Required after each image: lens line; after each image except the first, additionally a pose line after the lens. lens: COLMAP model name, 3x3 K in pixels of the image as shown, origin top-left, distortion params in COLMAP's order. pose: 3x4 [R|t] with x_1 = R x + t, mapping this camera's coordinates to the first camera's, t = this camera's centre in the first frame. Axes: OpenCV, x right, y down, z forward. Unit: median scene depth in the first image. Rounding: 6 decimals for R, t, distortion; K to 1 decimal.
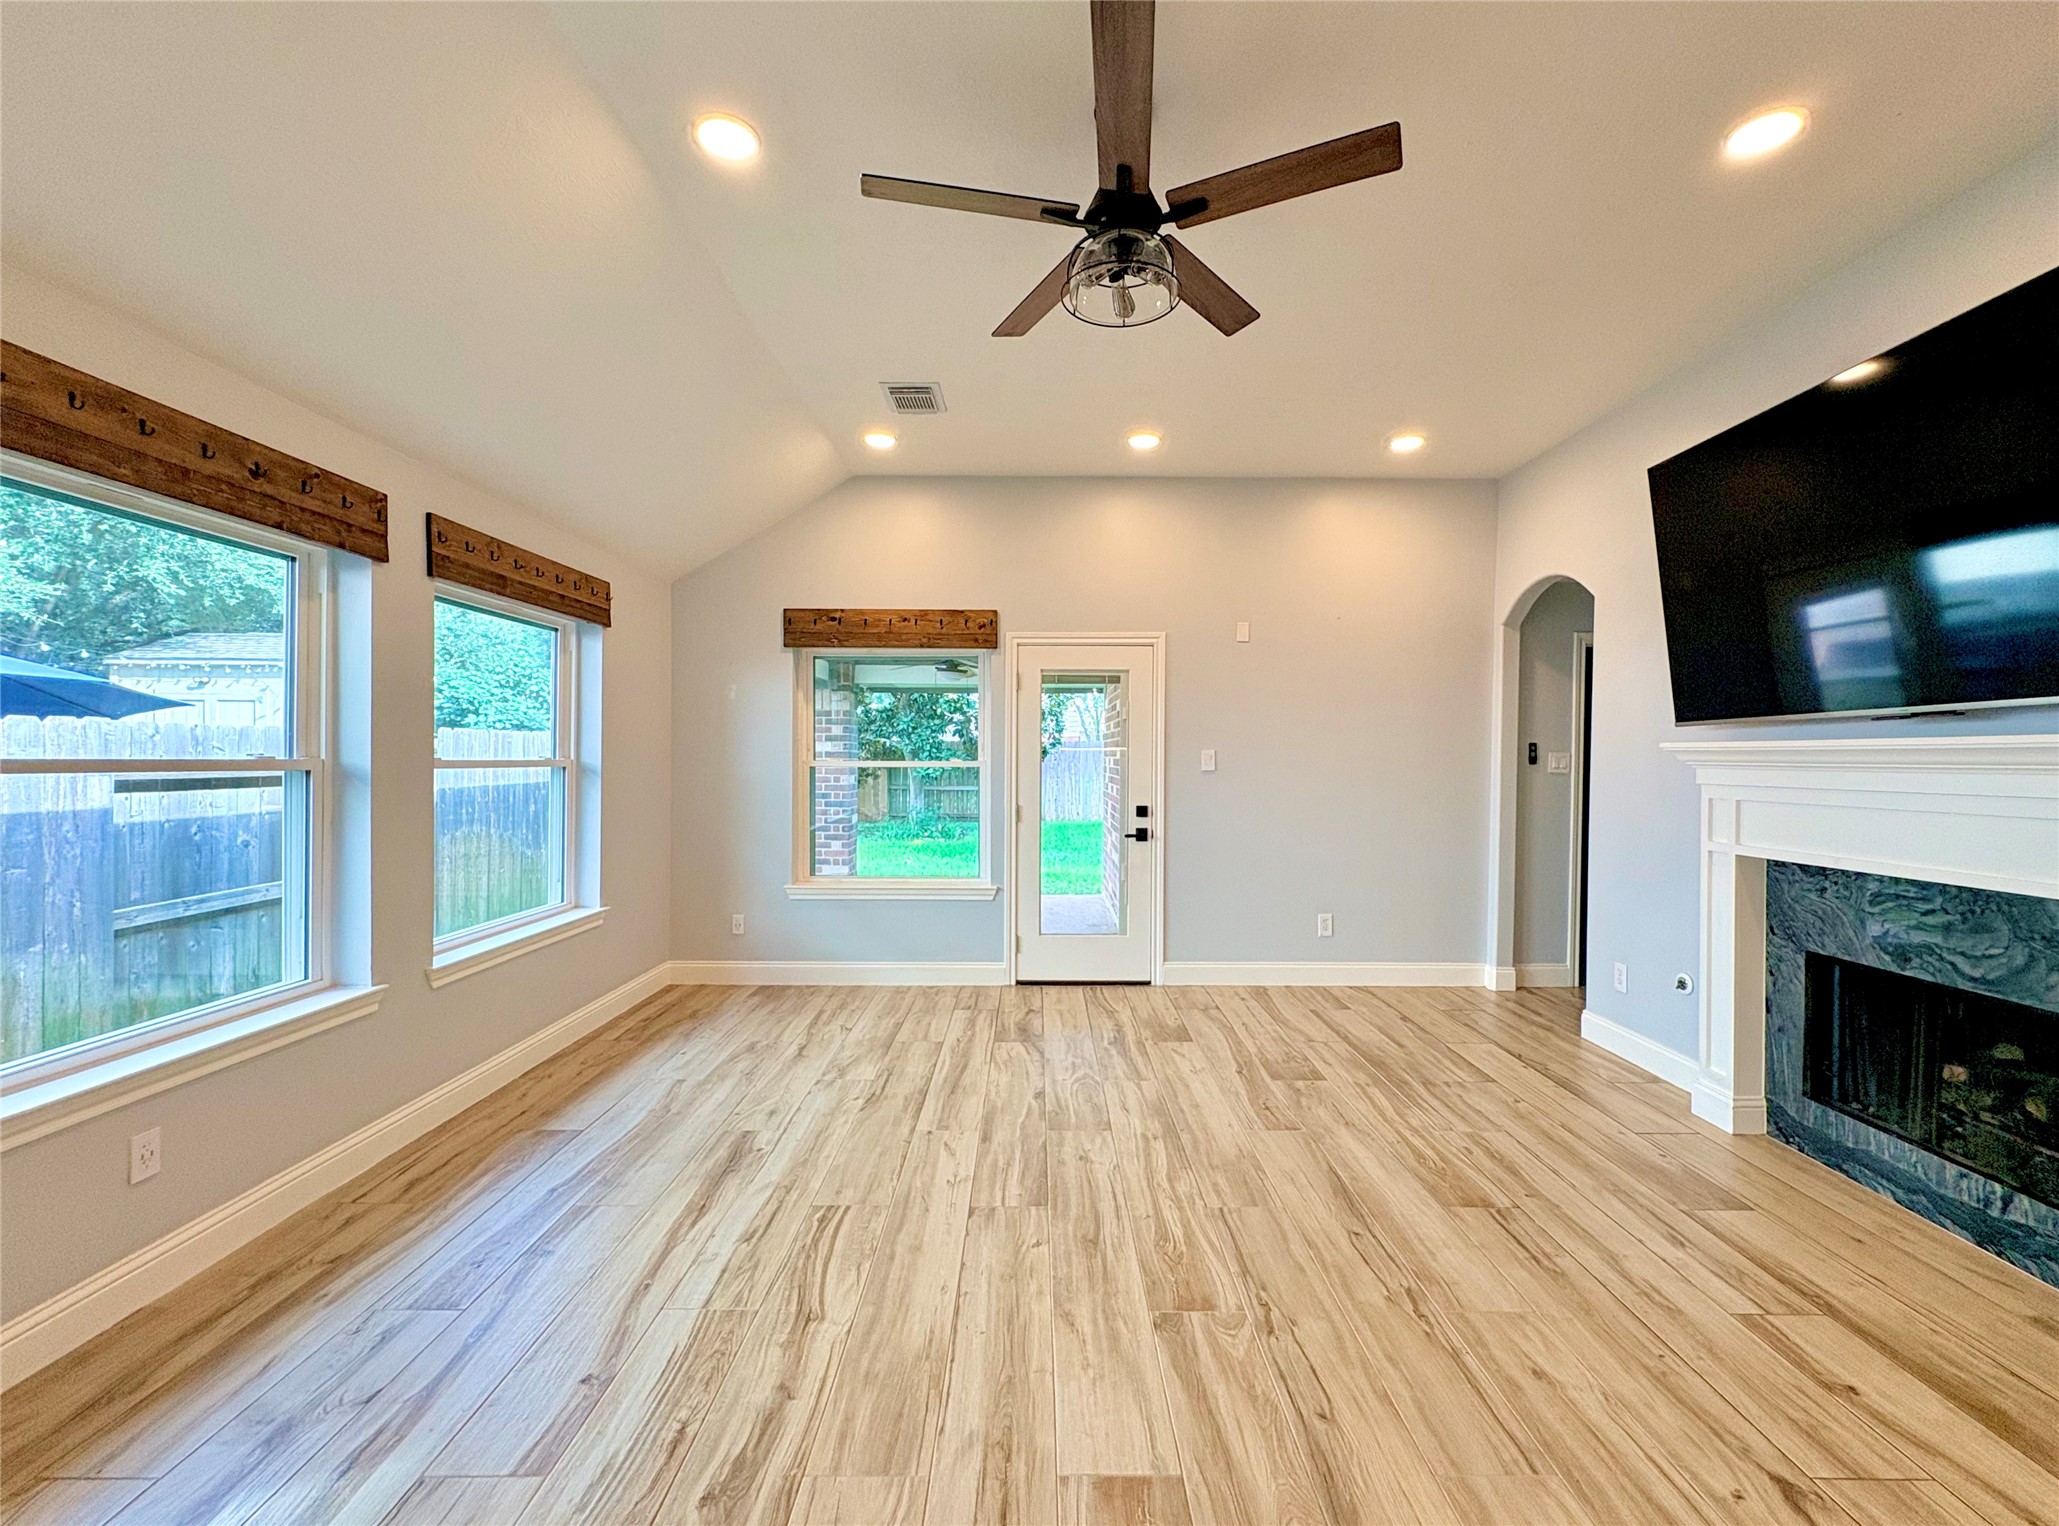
lens RADIAL K [[847.4, 0, 1038.1], [0, 847.4, 763.7], [0, 0, 1]] dist [0.000906, 0.000493]
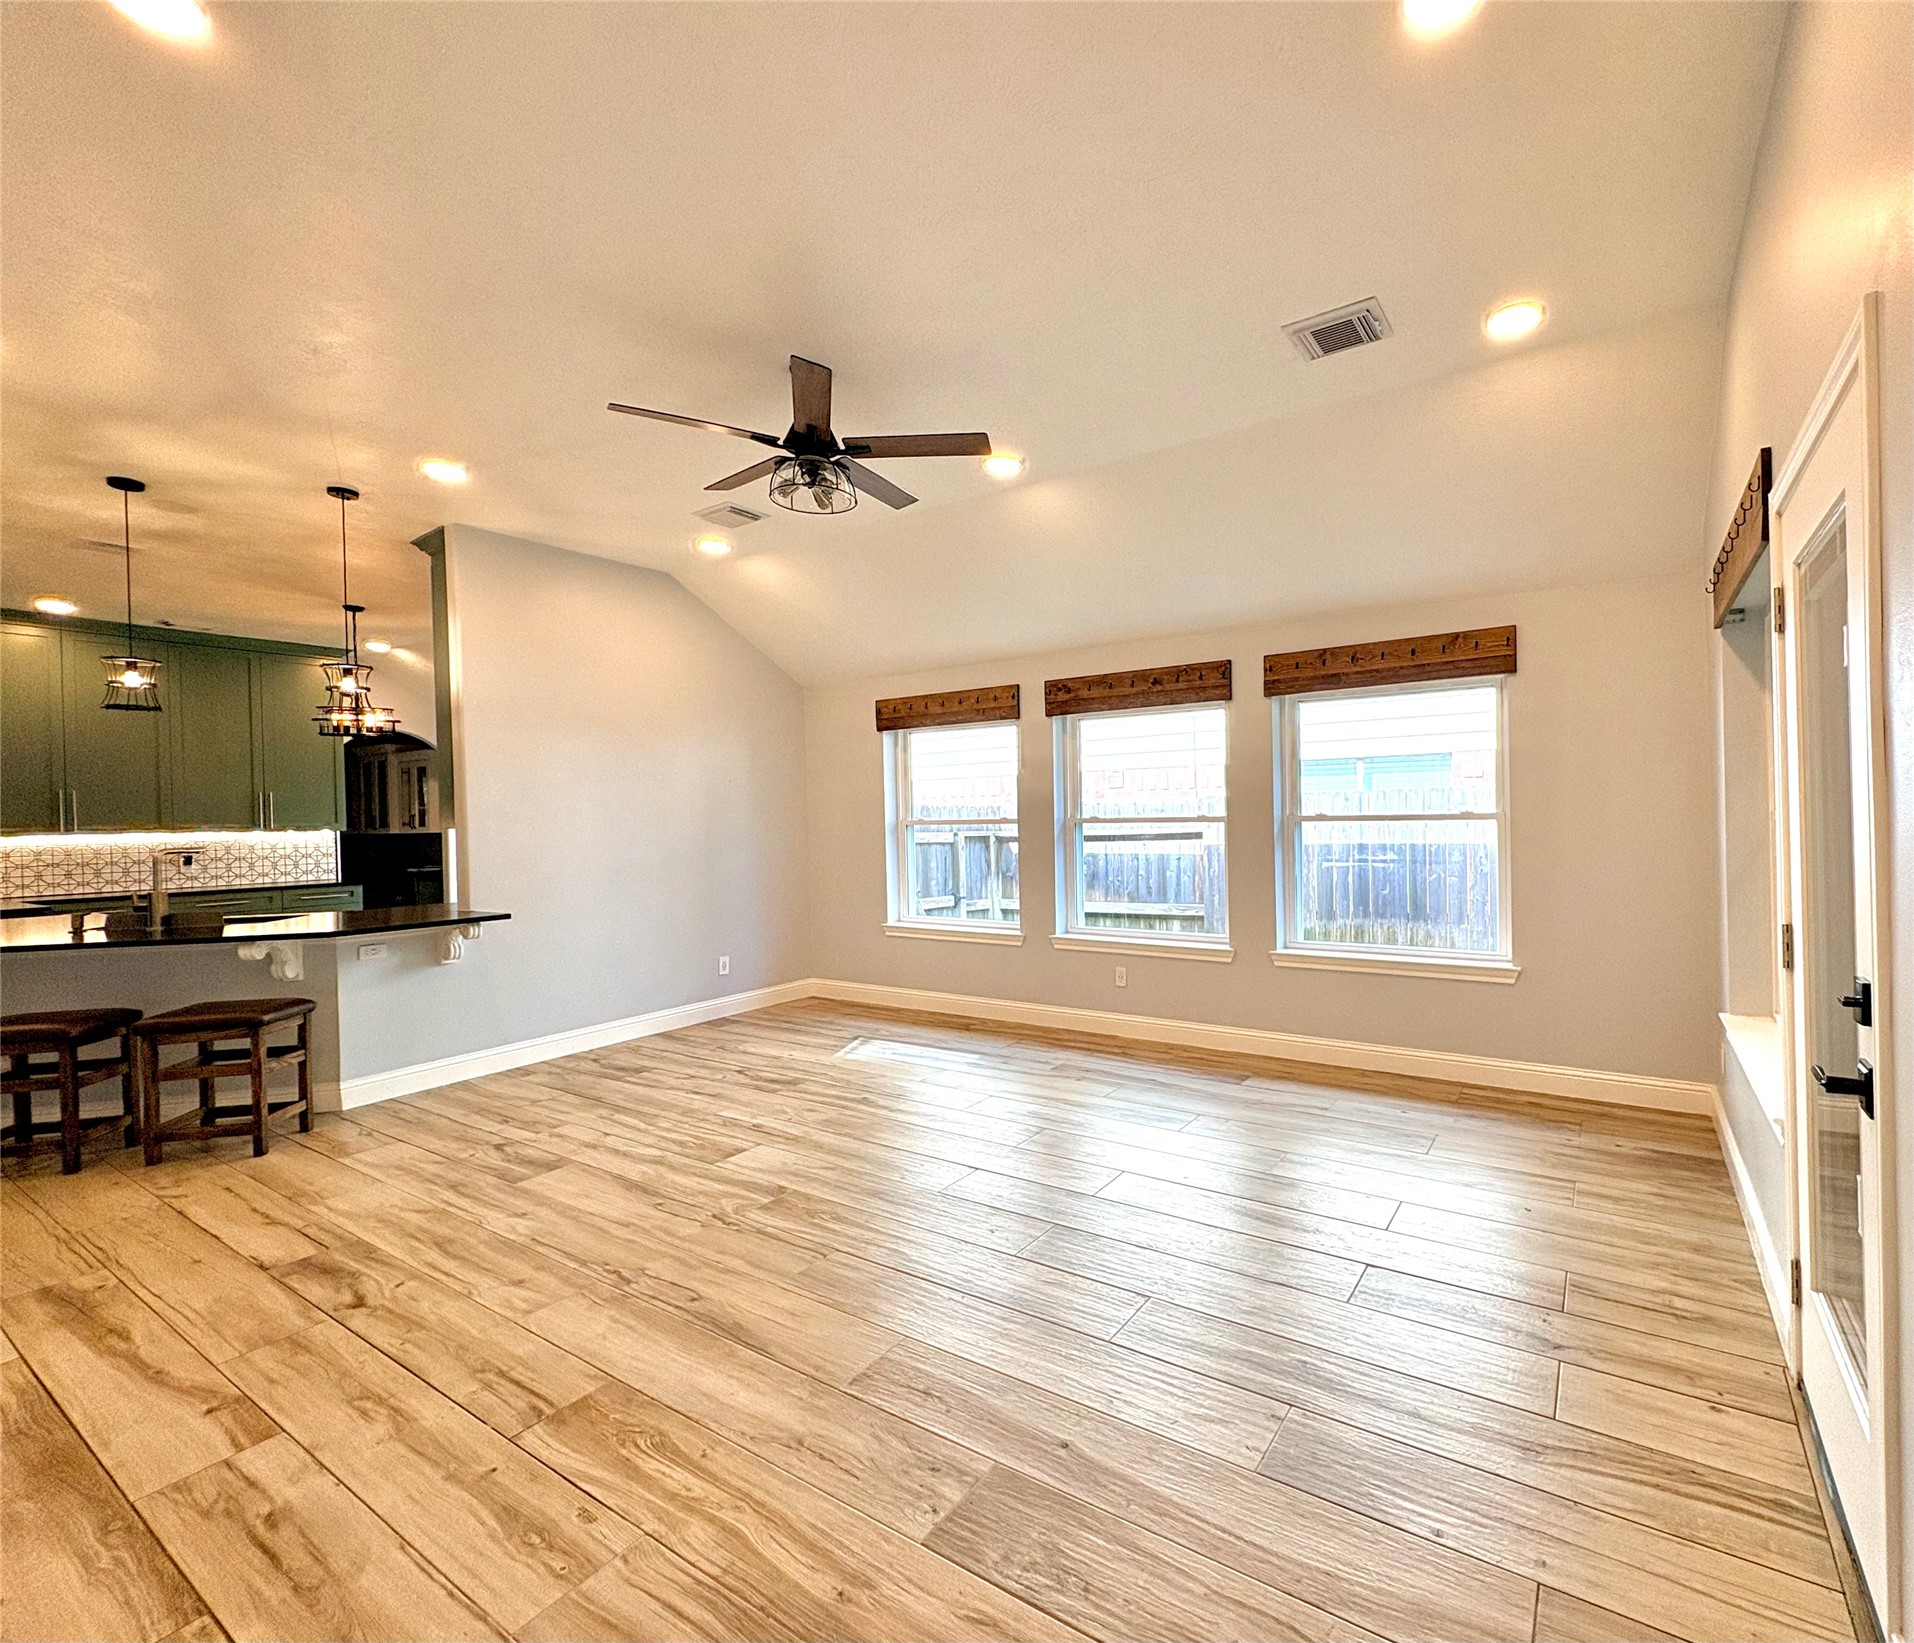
lens RADIAL K [[871.7, 0, 1094.4], [0, 871.7, 817.8], [0, 0, 1]] dist [-0.000194, 0.000510]
pose [[-0.517109, 0.007810, -0.855884, 0.793623], [0.009900, 0.999946, 0.003143, -0.008574], [0.855863, -0.006848, -0.517158, 1.529515]]
